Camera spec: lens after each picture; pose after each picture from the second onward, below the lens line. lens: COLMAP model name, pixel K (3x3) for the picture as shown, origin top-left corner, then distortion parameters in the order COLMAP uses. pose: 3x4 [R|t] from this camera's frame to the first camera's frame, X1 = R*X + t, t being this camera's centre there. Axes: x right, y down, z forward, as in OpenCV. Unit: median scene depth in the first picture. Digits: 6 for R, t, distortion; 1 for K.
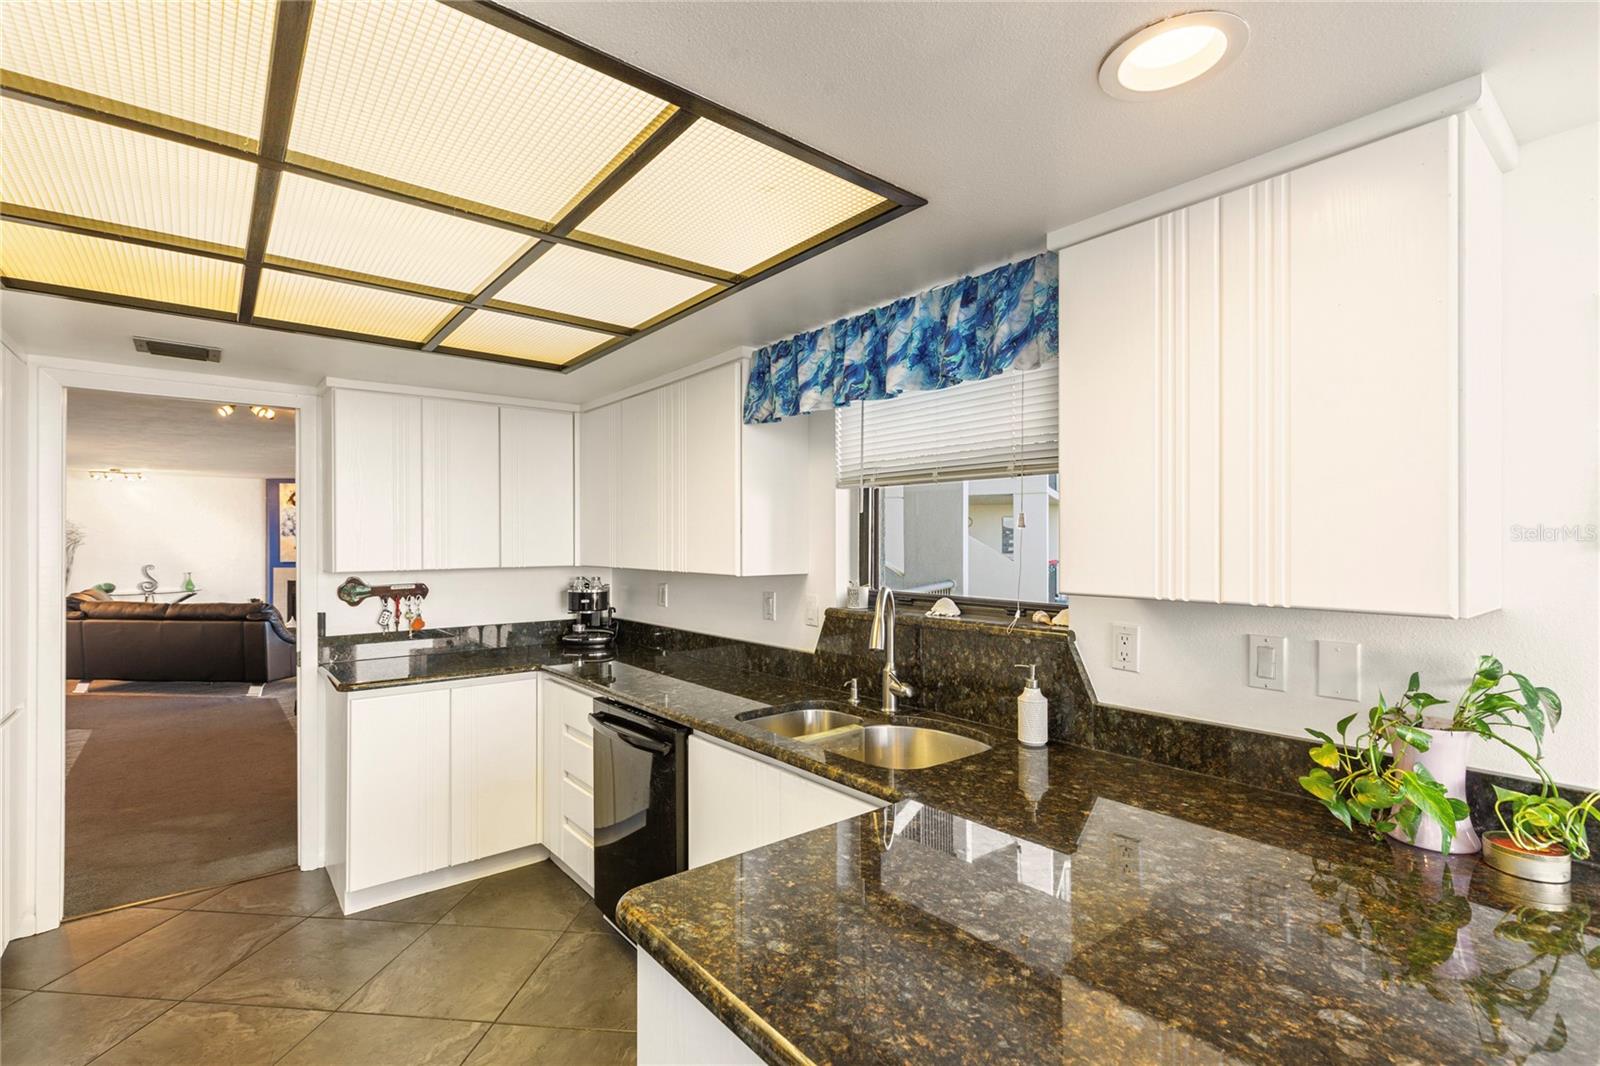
lens RADIAL K [[720.9, 0, 784.5], [0, 720.9, 544.9], [0, 0, 1]] dist [0.000544, -0.000401]
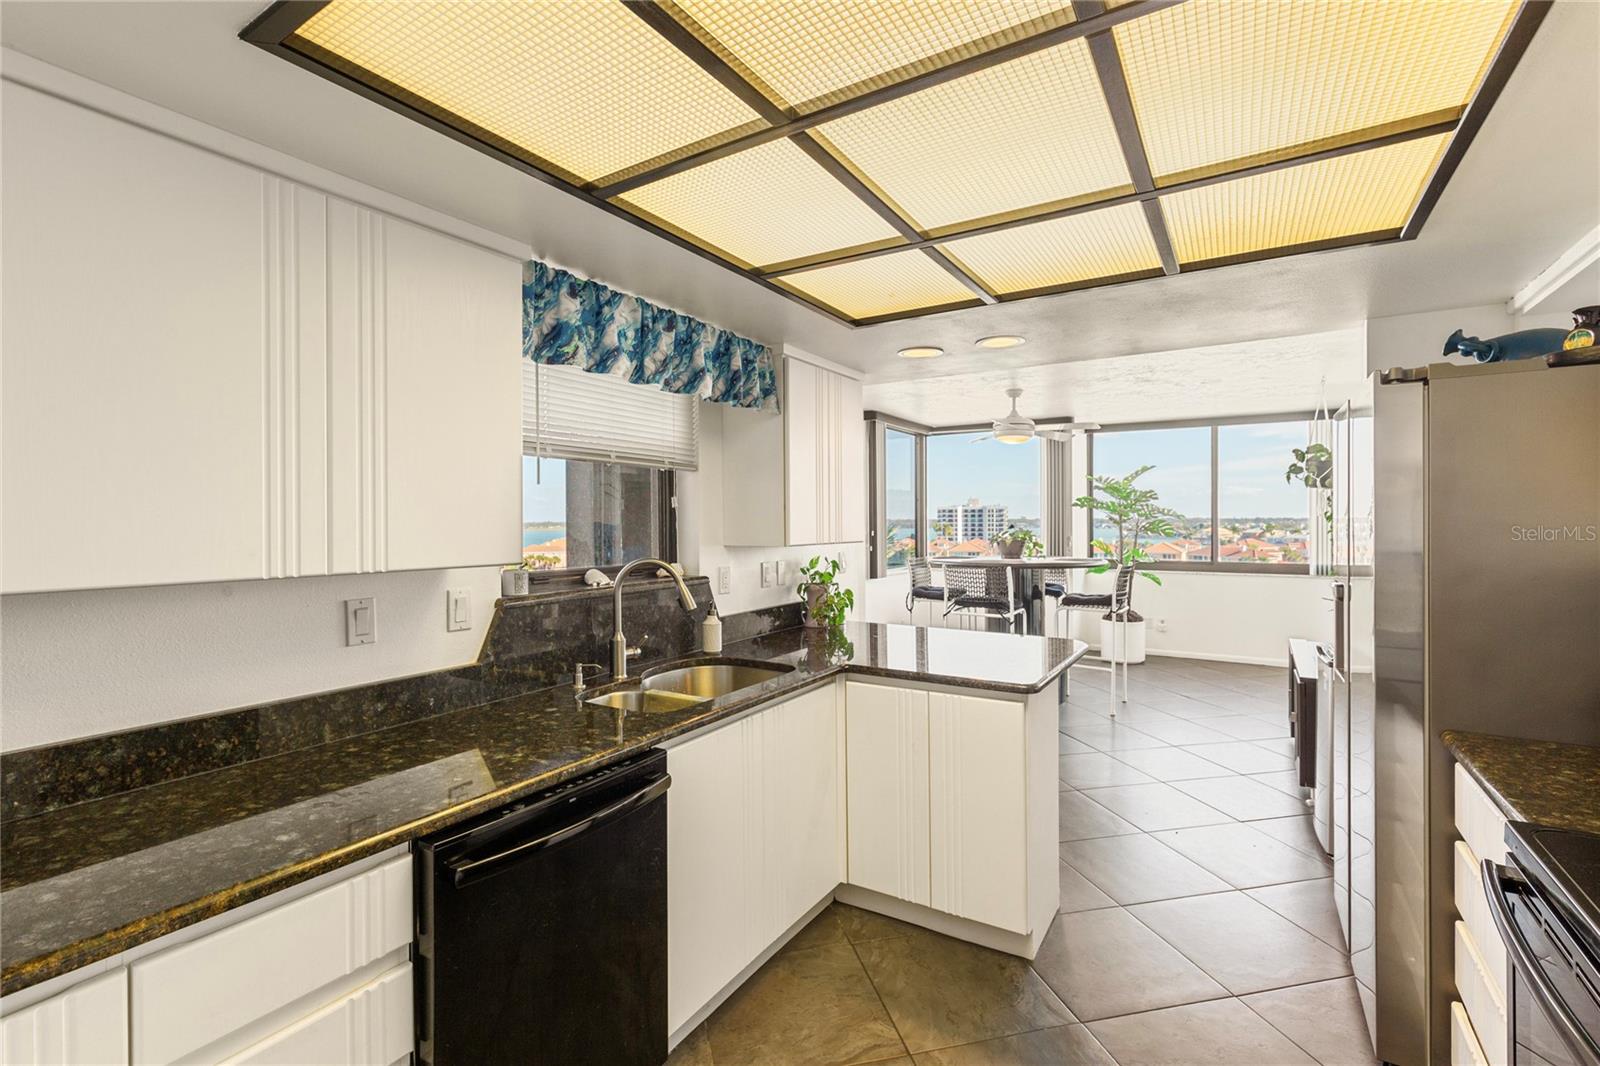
lens RADIAL K [[714.0, 0, 800.0], [0, 714.0, 533.0], [0, 0, 1]] dist [0.002737, -0.000006]
pose [[-0.336105, -0.018382, 0.941645, -0.655292], [-0.000536, 0.999813, 0.019326, -0.001712], [-0.941824, 0.005991, -0.336052, 0.780551]]
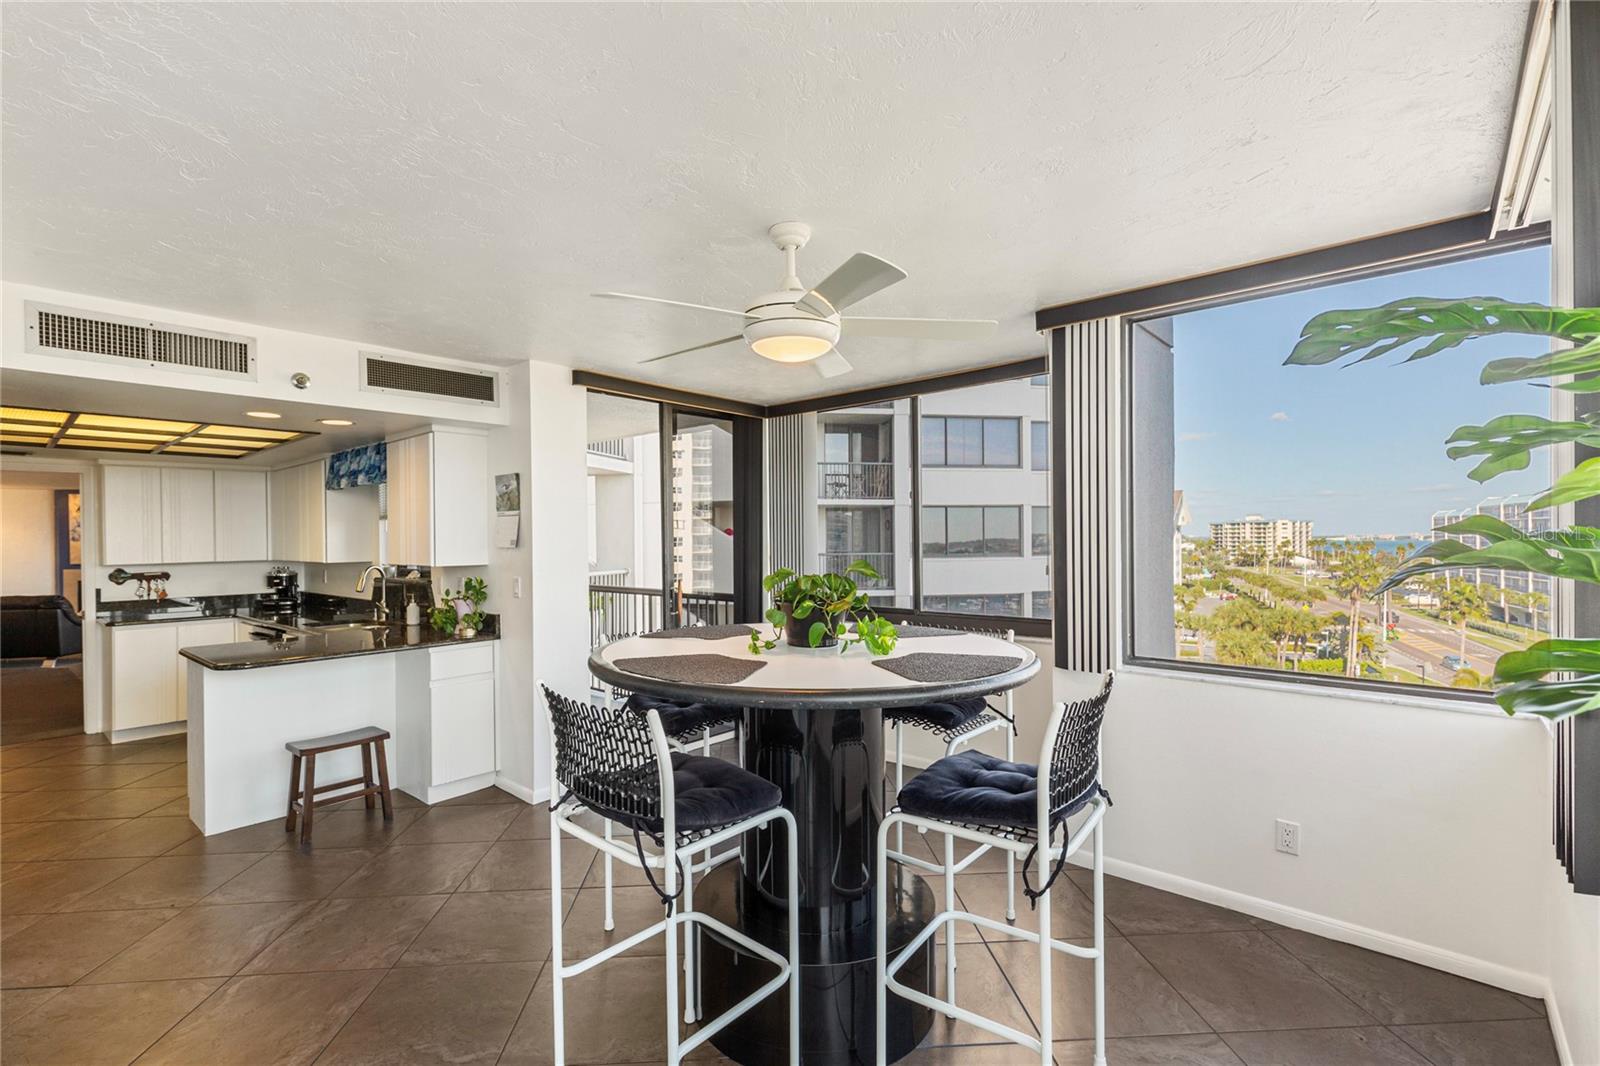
lens RADIAL K [[720.8, 0, 783.9], [0, 720.8, 540.8], [0, 0, 1]] dist [0.001970, -0.000043]
pose [[0.985527, -0.011420, 0.169134, 0.703948], [0.011369, 0.999935, 0.001269, -0.006114], [-0.169137, 0.000672, 0.985592, -1.011024]]
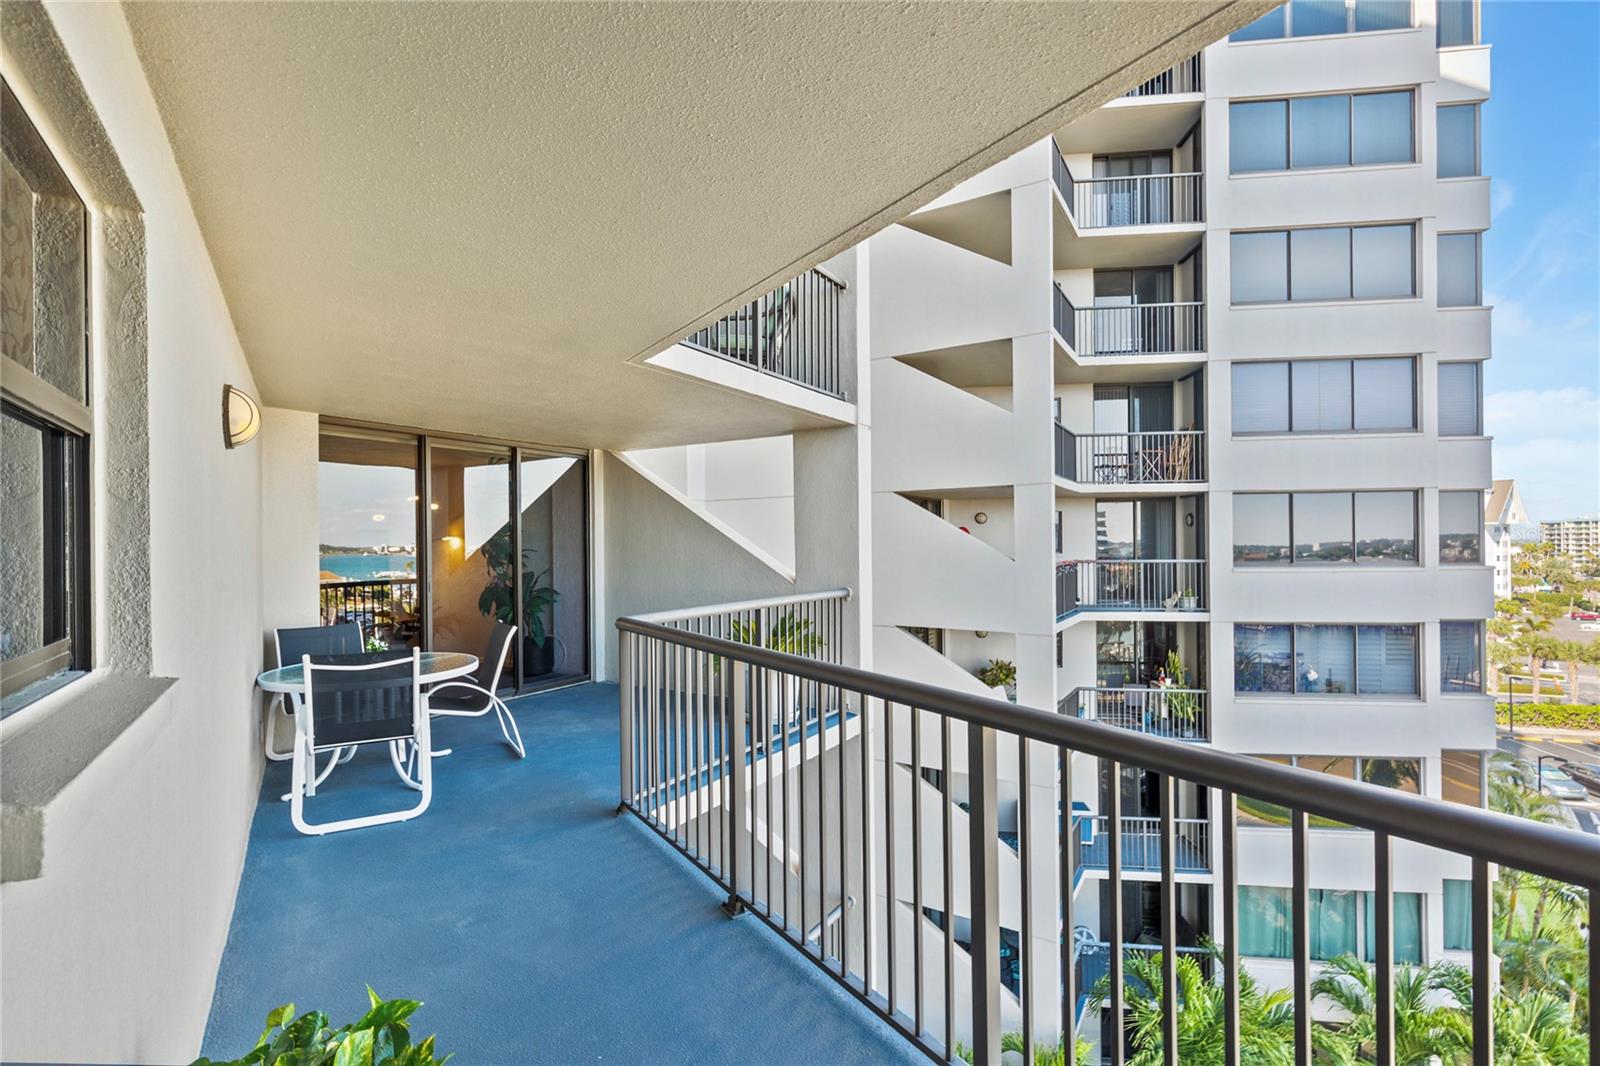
lens RADIAL K [[707.5, 0, 793.4], [0, 707.5, 541.1], [0, 0, 1]] dist [-0.000137, -0.000076]
pose [[0.996491, -0.009866, -0.083114, 0.579317], [0.009614, 0.999948, -0.003430, -0.002980], [0.083143, 0.002619, 0.996534, 0.443822]]
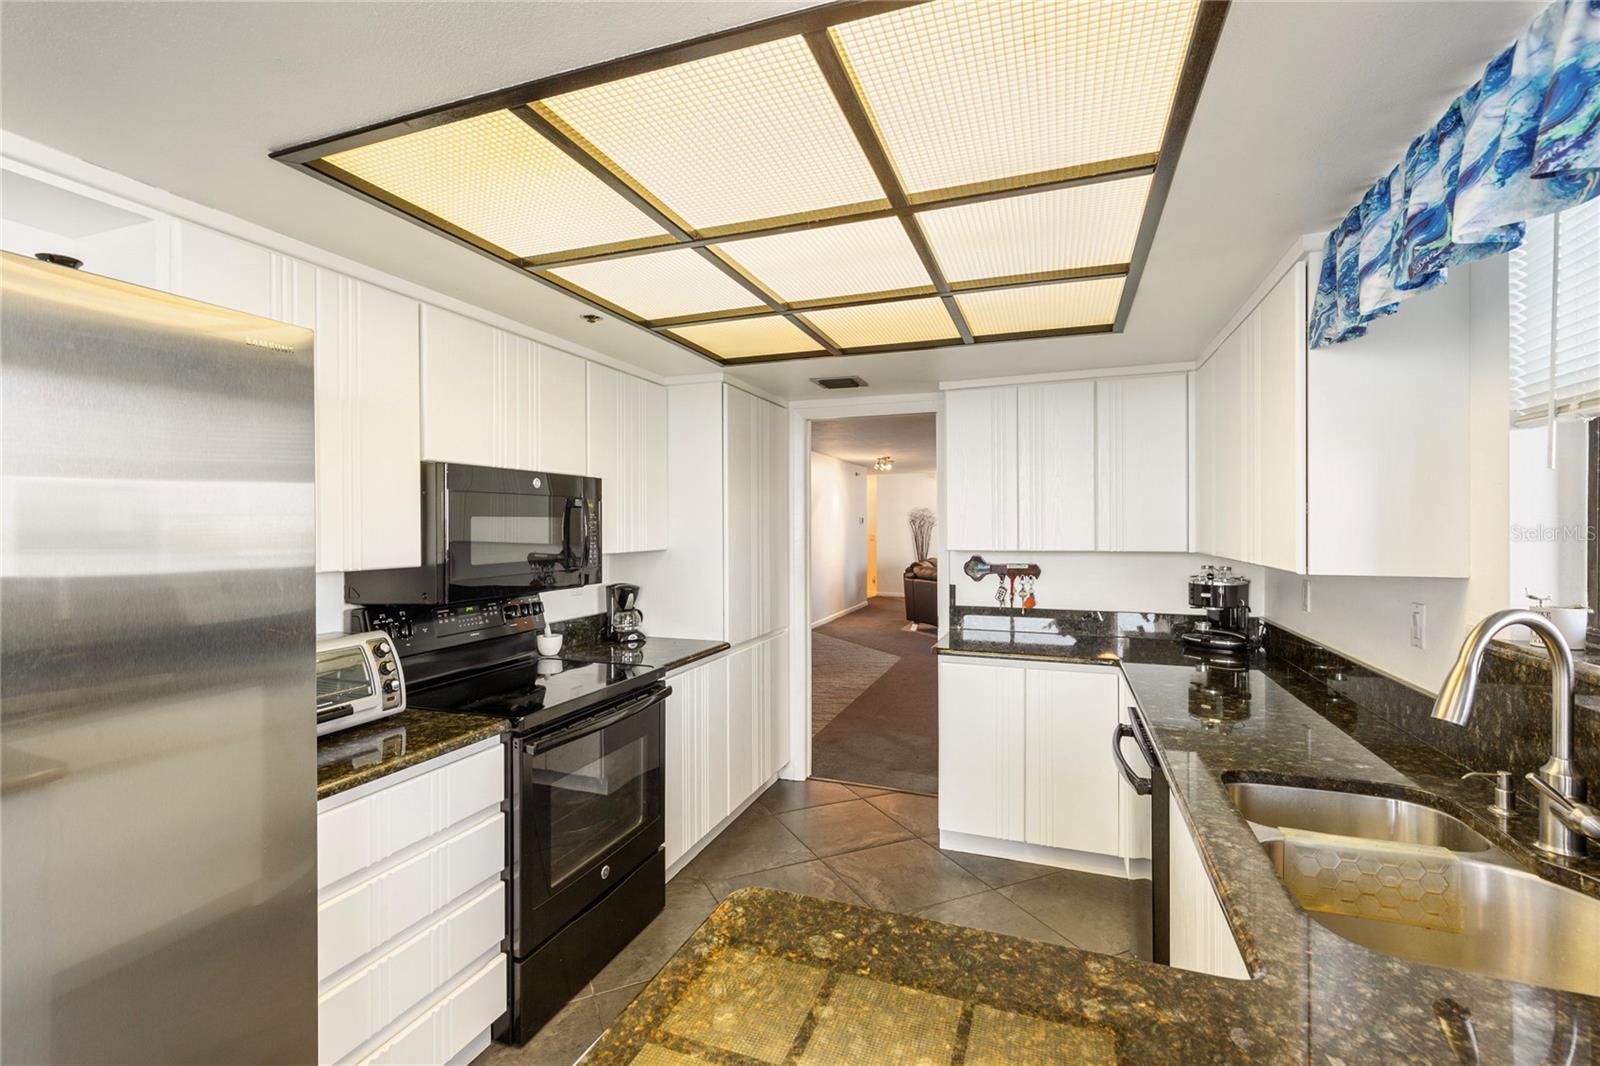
lens RADIAL K [[714.0, 0, 800.0], [0, 714.0, 533.0], [0, 0, 1]] dist [0.002737, -0.000006]
pose [[0.513009, 0.011169, -0.858310, 0.217176], [-0.003387, 0.999934, 0.010987, -0.001484], [0.858376, -0.002729, 0.513013, 0.193490]]
